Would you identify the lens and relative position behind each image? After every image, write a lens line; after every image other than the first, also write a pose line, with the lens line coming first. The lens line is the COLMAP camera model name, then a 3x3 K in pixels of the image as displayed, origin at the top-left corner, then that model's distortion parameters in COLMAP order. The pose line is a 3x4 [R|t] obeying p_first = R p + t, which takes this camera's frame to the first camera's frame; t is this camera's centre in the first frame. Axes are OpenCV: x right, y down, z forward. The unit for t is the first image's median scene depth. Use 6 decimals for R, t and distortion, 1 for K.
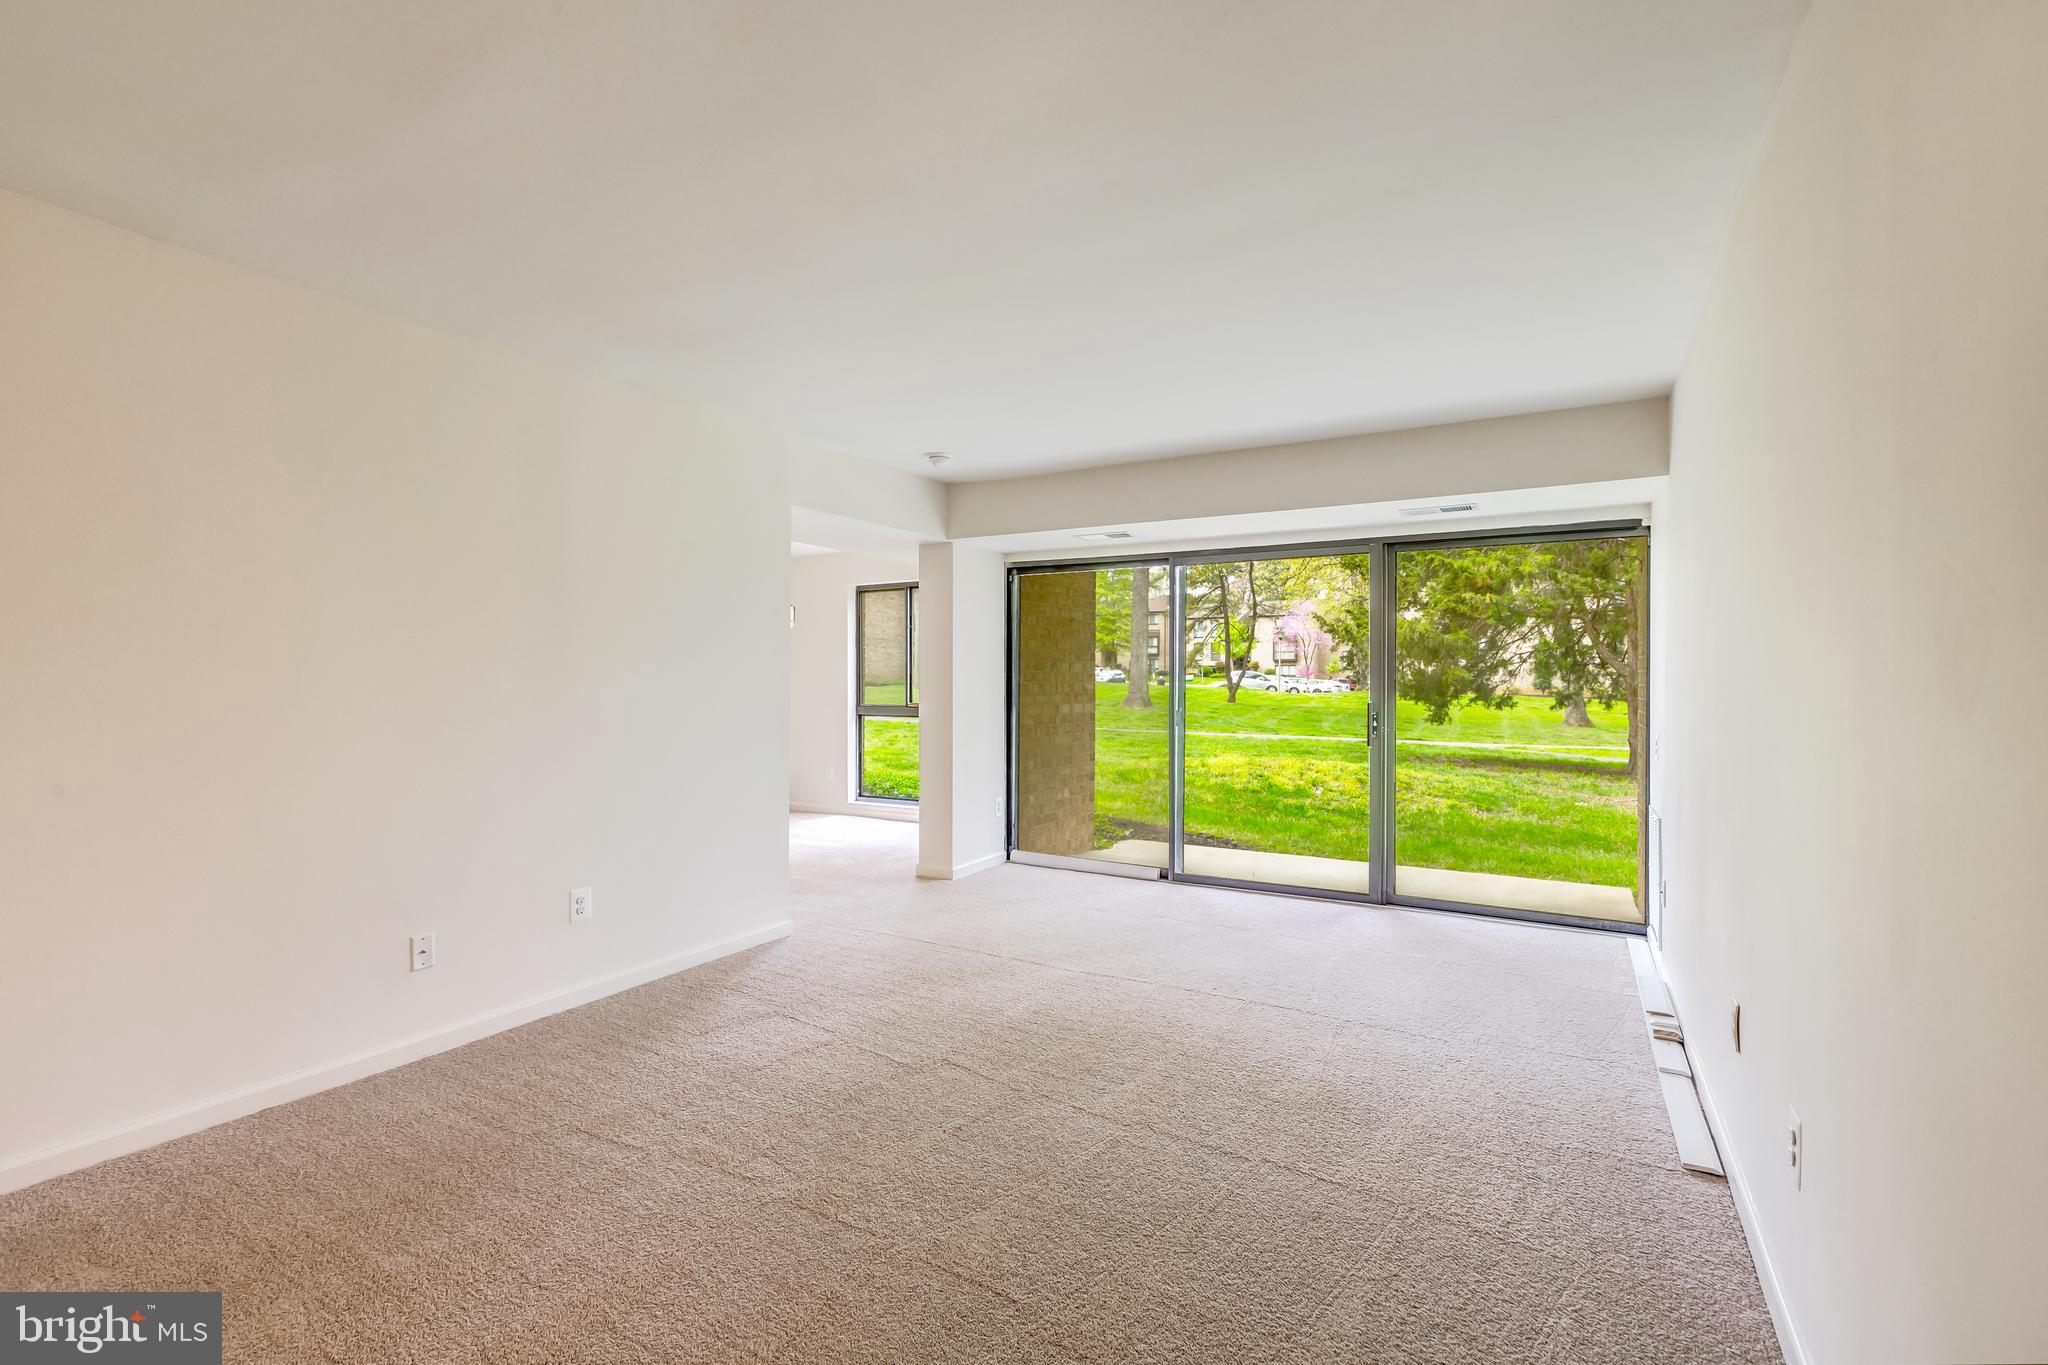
lens RADIAL K [[910.3, 0, 1043.2], [0, 910.3, 679.0], [0, 0, 1]] dist [0.001994, 0.000038]
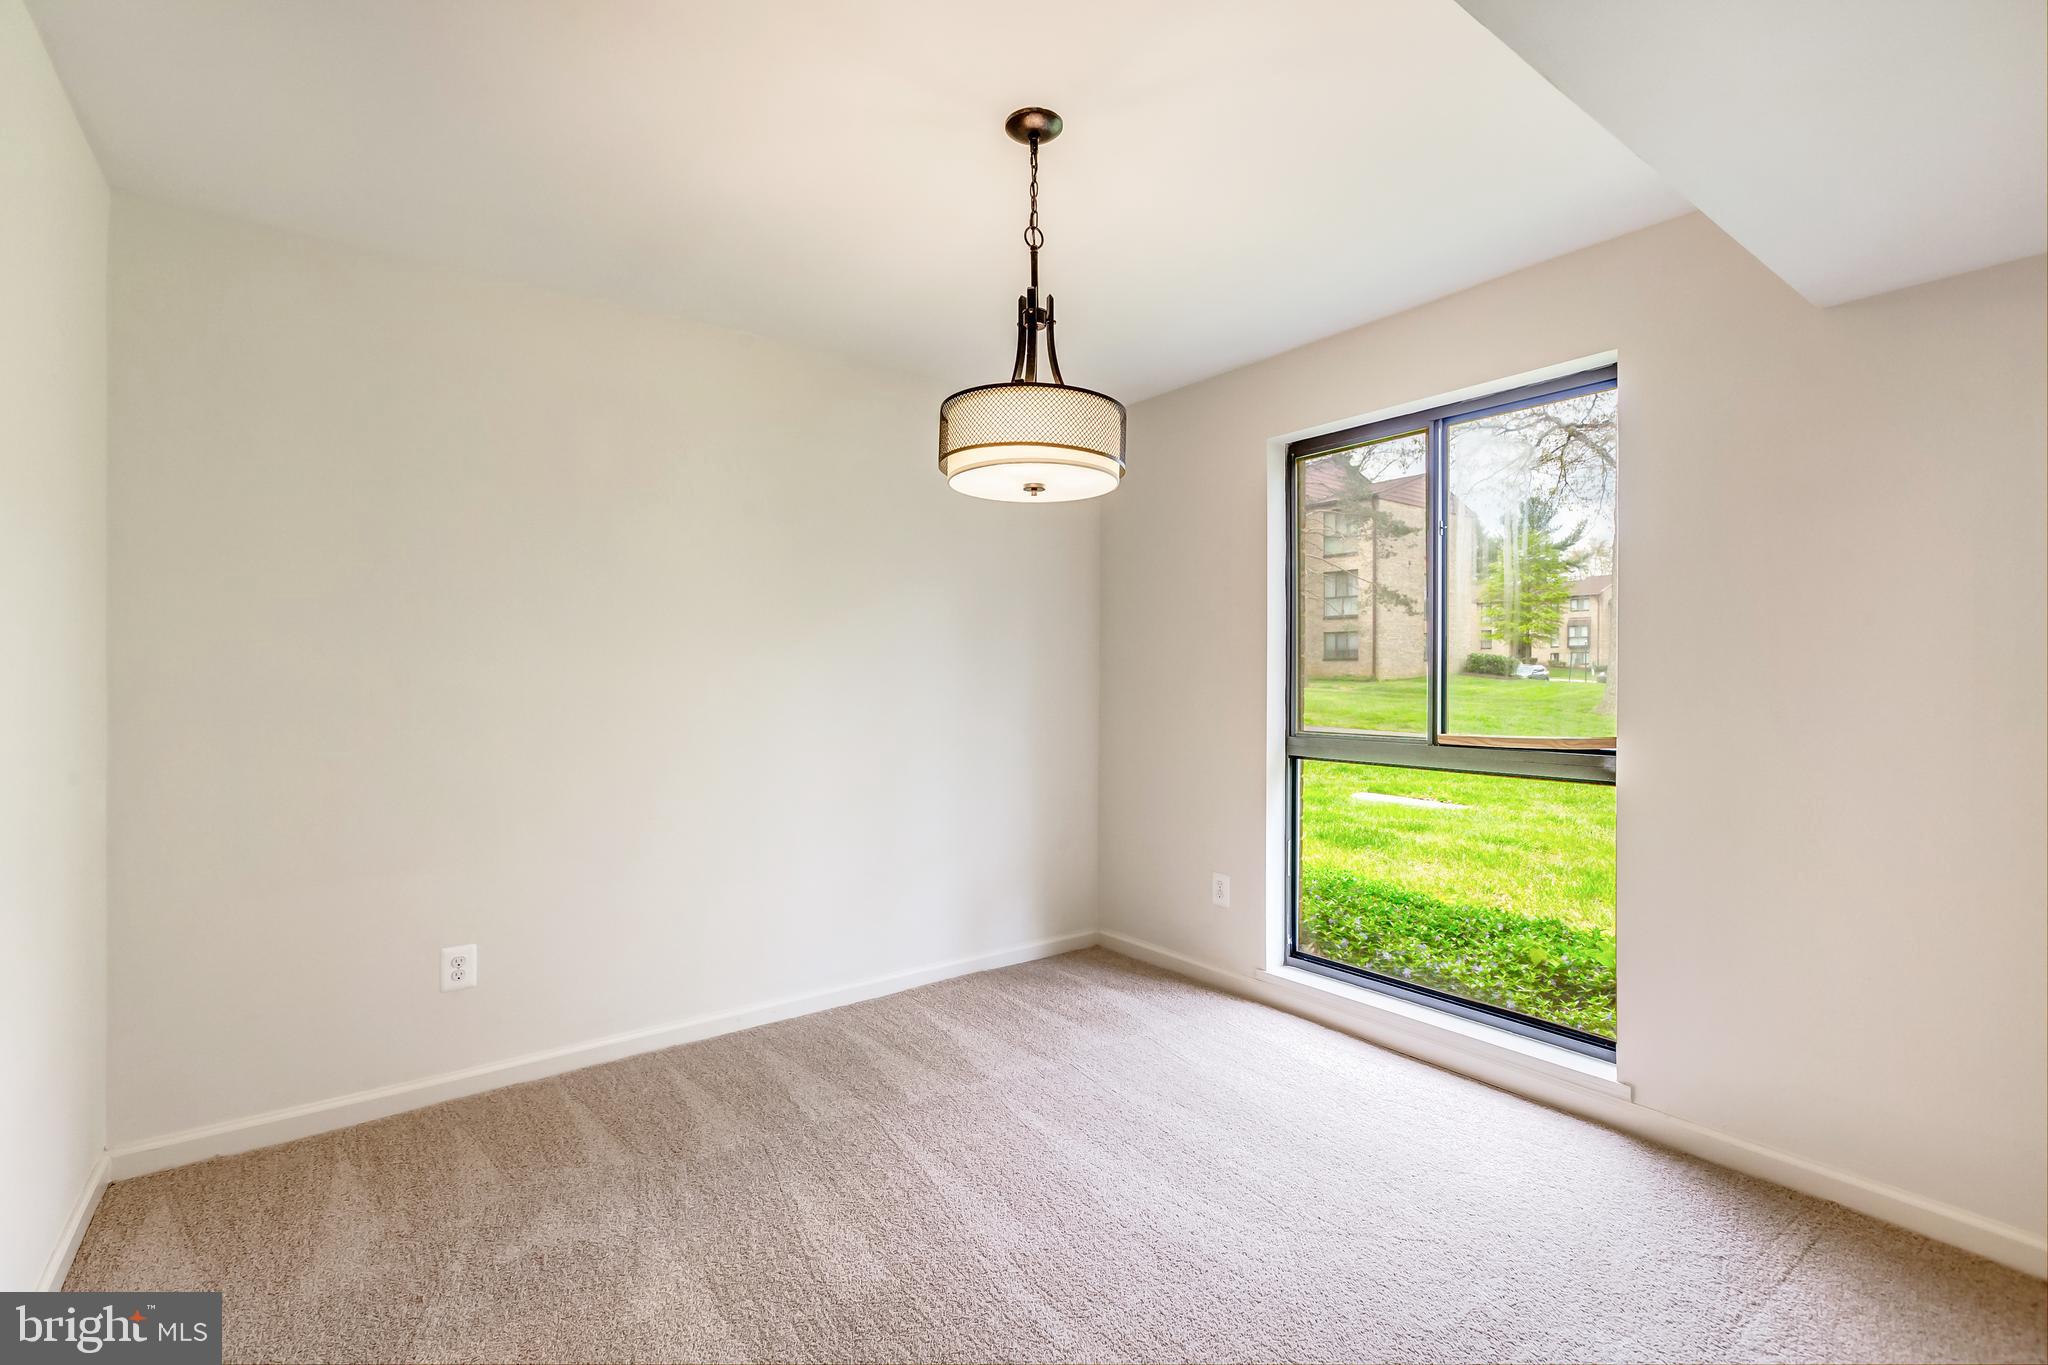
lens RADIAL K [[910.3, 0, 1043.2], [0, 910.3, 679.0], [0, 0, 1]] dist [0.001994, 0.000038]
pose [[0.921177, 0.001222, -0.389141, -0.143692], [-0.000089, 0.999996, 0.002930, 0.004048], [0.389143, -0.002664, 0.921174, 0.573013]]
